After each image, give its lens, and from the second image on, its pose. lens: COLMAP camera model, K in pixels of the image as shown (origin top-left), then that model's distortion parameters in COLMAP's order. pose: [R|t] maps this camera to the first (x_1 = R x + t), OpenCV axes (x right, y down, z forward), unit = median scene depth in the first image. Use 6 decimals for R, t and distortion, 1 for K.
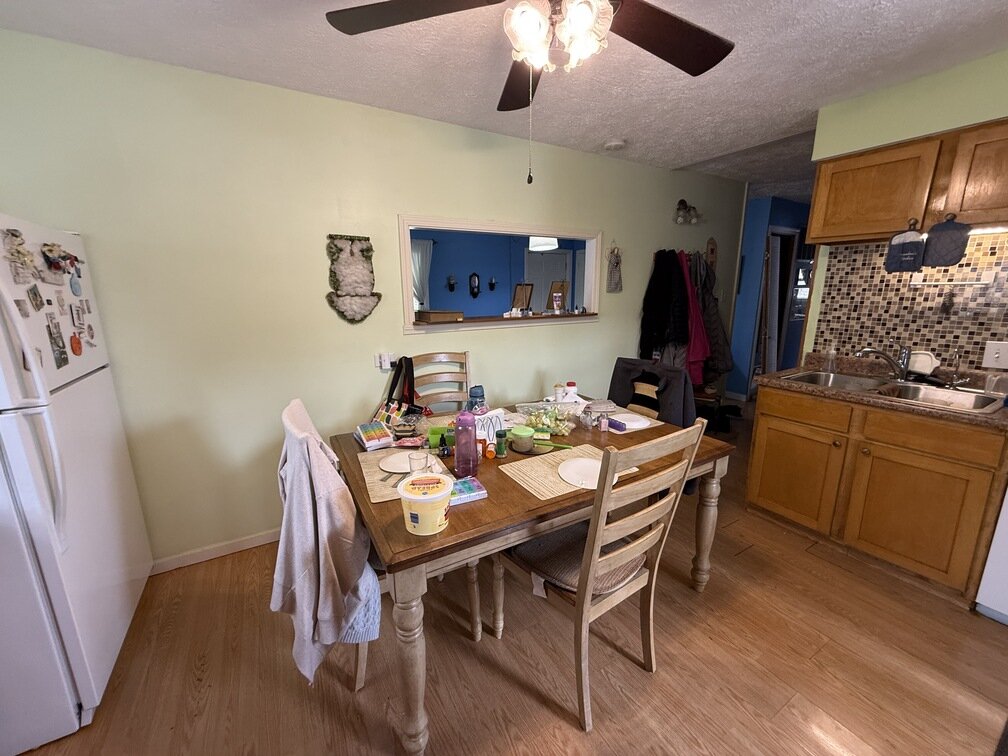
lens RADIAL K [[401.6, 0, 501.1], [0, 401.6, 378.4], [0, 0, 1]] dist [0.001857, -0.000177]
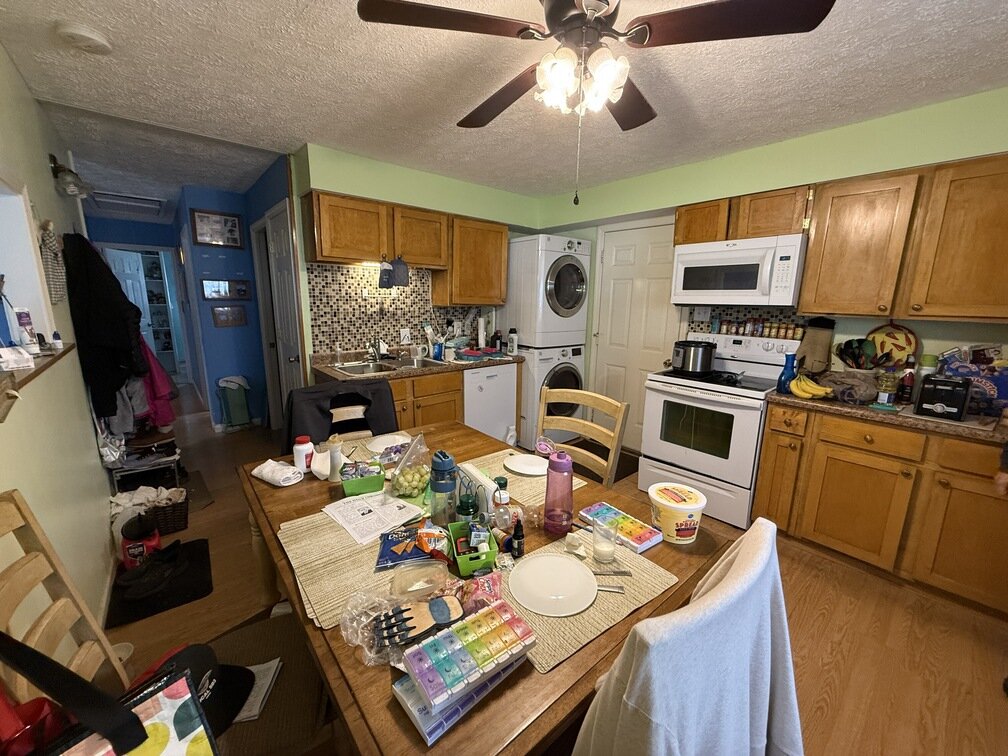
lens RADIAL K [[401.6, 0, 501.7], [0, 401.6, 377.1], [0, 0, 1]] dist [0.001857, -0.000177]
pose [[-0.175648, -0.187092, 0.966511, -0.501344], [0.204760, 0.953361, 0.221758, -0.162175], [-0.962923, 0.236855, -0.129147, 0.717990]]
